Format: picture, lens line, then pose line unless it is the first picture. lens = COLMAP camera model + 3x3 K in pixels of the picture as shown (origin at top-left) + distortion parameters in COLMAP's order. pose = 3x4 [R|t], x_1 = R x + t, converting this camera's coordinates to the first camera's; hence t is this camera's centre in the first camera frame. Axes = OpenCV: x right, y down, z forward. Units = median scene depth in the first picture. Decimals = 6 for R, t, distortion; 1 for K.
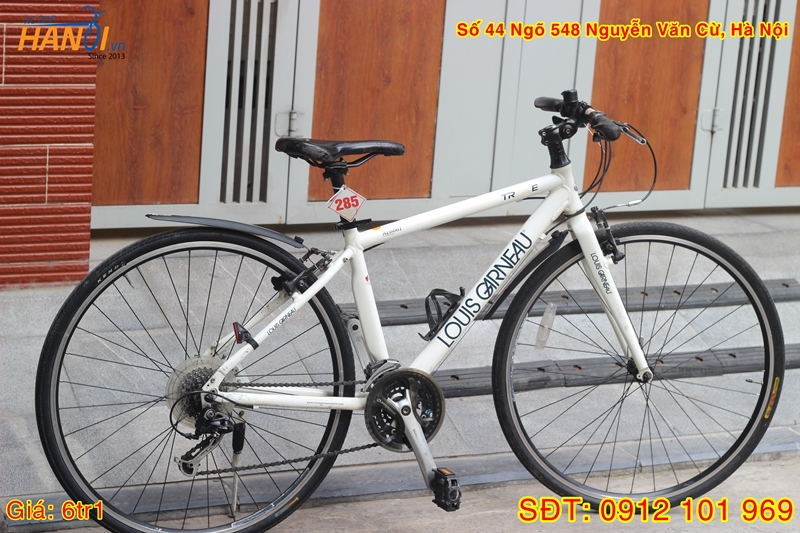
lens RADIAL K [[1944.4, 0, 400.7], [0, 1944.4, 265.1], [0, 0, 1]] dist [-0.217619, 0.000000]
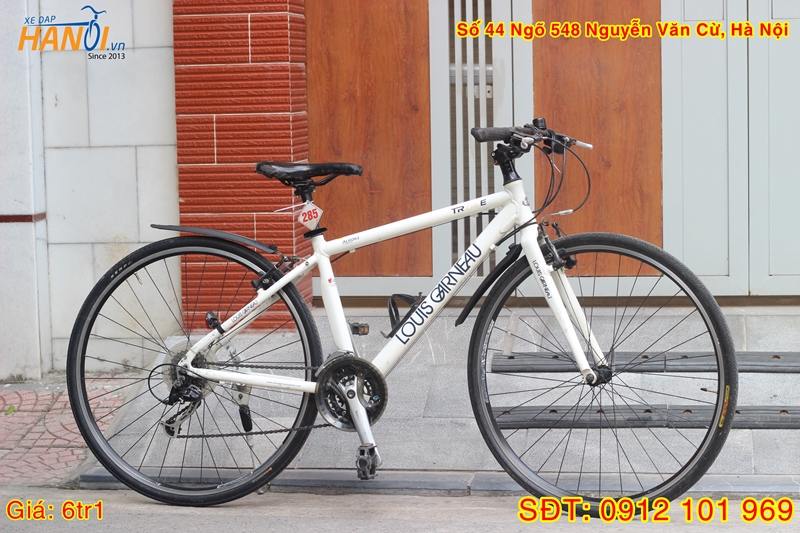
lens RADIAL K [[1944.4, 0, 398.7], [0, 1944.4, 265.3], [0, 0, 1]] dist [-0.217619, 0.000000]
pose [[0.801239, -0.041007, -0.596938, 0.687727], [-0.060146, 0.987076, -0.148538, 0.162586], [0.595314, 0.154918, 0.788417, 0.099983]]
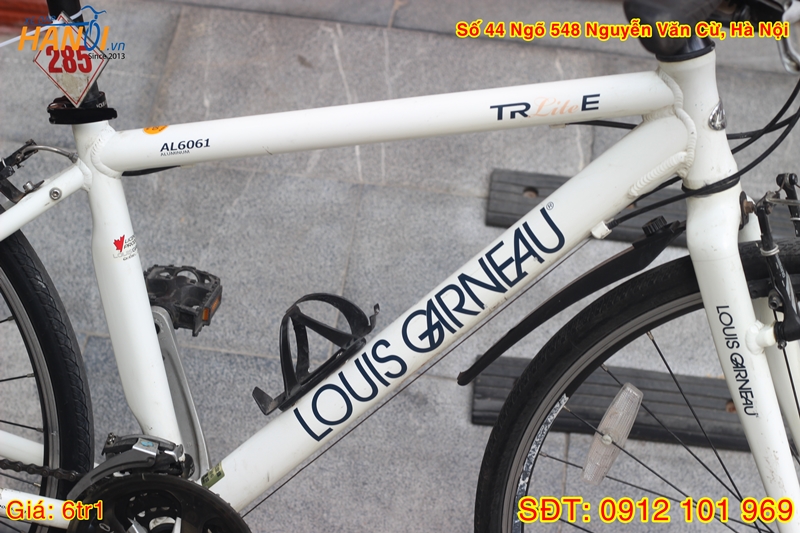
lens RADIAL K [[1944.4, 0, 395.5], [0, 1944.4, 266.0], [0, 0, 1]] dist [-0.217619, 0.000000]
pose [[0.838705, 0.258147, -0.479515, 0.221587], [-0.147171, 0.955189, 0.256815, -0.098663], [0.524324, -0.144822, 0.839114, 0.662203]]
